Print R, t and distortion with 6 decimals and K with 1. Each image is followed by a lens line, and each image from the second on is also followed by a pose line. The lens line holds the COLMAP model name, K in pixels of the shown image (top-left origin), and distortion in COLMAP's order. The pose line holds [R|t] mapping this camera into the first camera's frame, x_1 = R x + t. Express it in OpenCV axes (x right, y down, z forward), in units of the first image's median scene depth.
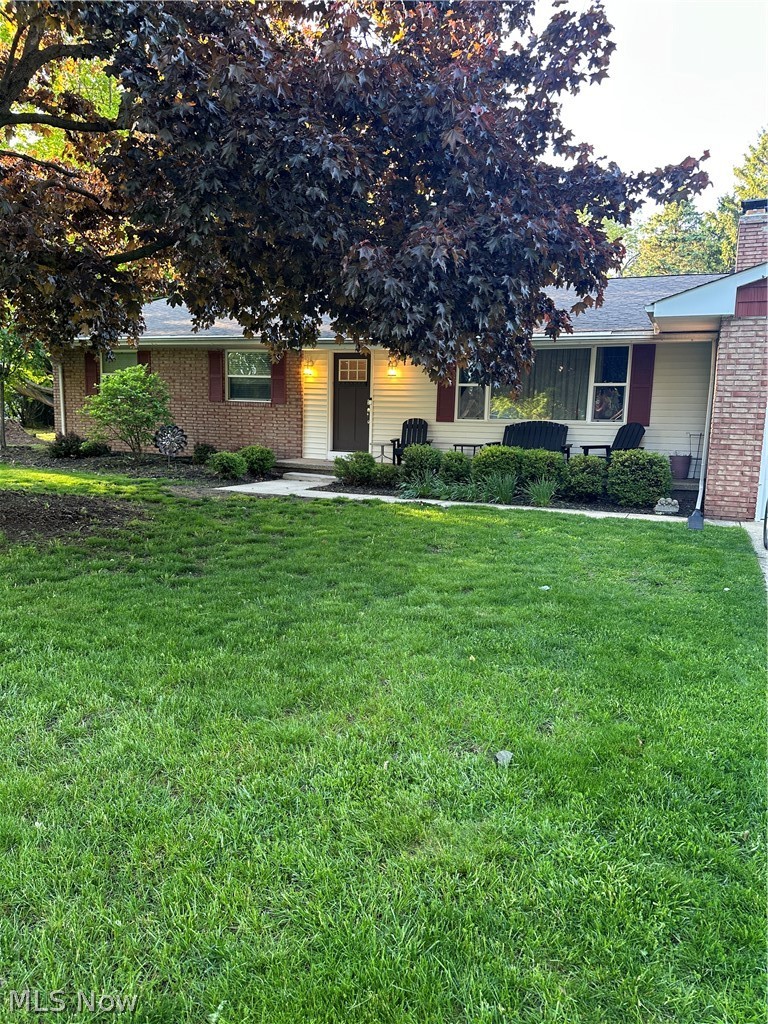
lens RADIAL K [[708.1, 0, 384.0], [0, 708.1, 512.0], [0, 0, 1]] dist [0.140254, -0.274783]
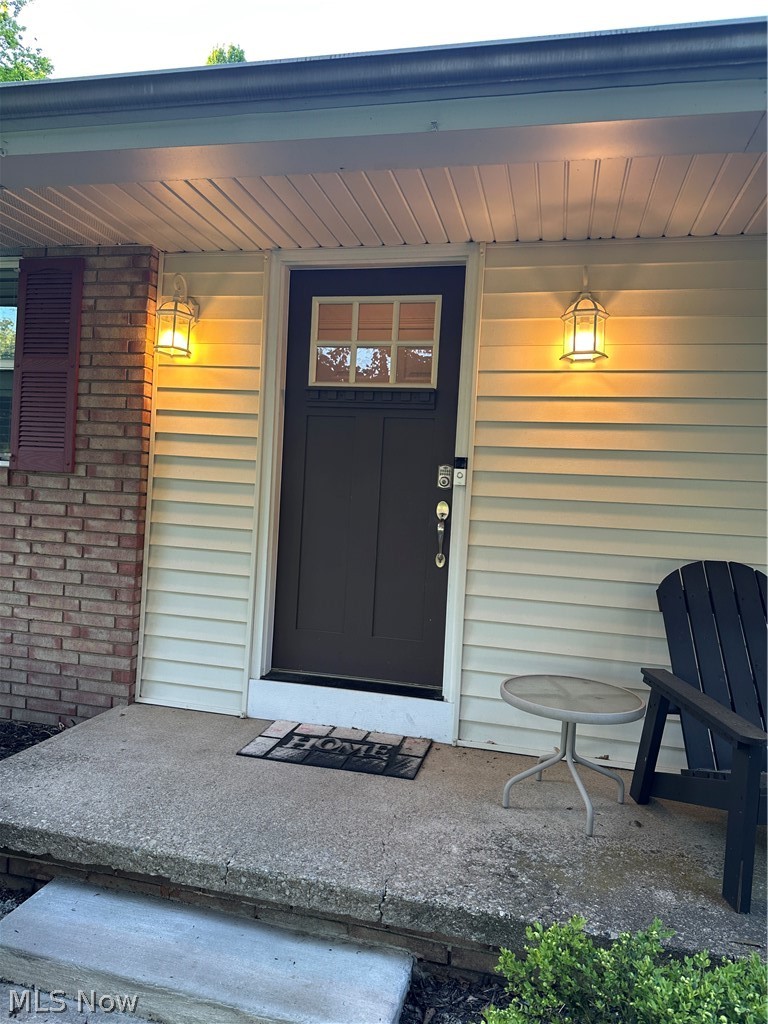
lens RADIAL K [[708.1, 0, 384.0], [0, 708.1, 512.0], [0, 0, 1]] dist [0.140254, -0.274783]
pose [[0.983426, 0.023618, 0.179763, -0.089886], [-0.002770, 0.993321, -0.115351, -0.127610], [-0.181286, 0.112941, 0.976923, 0.853265]]
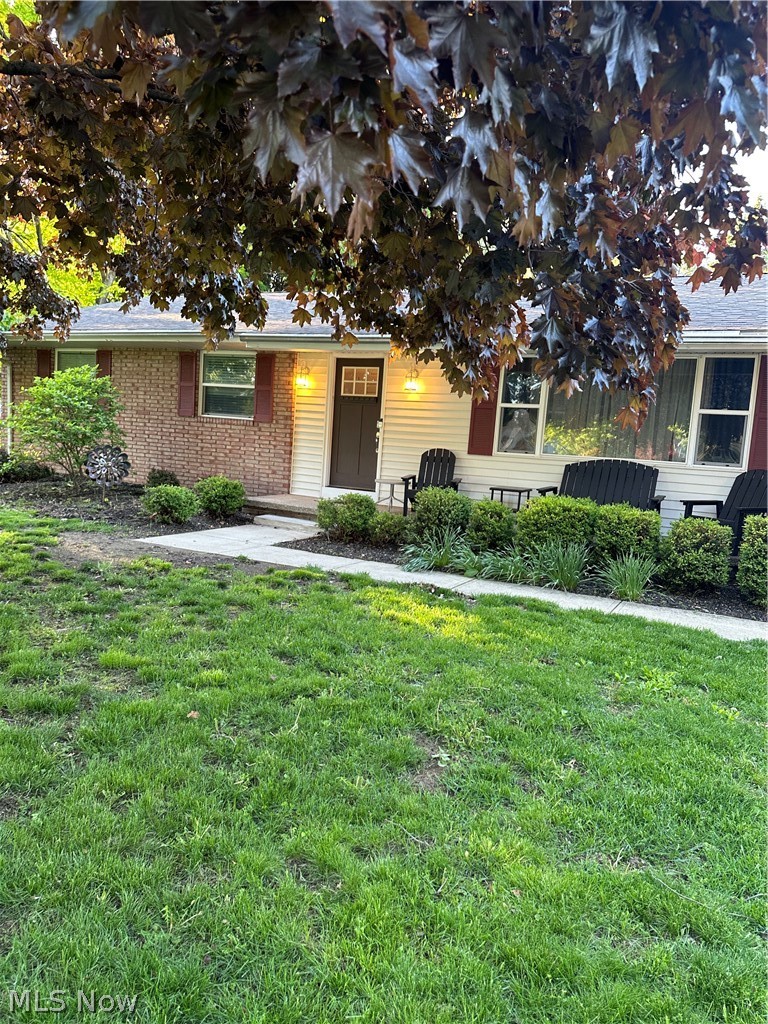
lens RADIAL K [[708.1, 0, 384.0], [0, 708.1, 512.0], [0, 0, 1]] dist [0.140254, -0.274783]
pose [[0.997534, 0.045377, -0.053537, 0.030850], [-0.047209, 0.998324, -0.033484, -0.041601], [0.051927, 0.035929, 0.998004, 0.283636]]
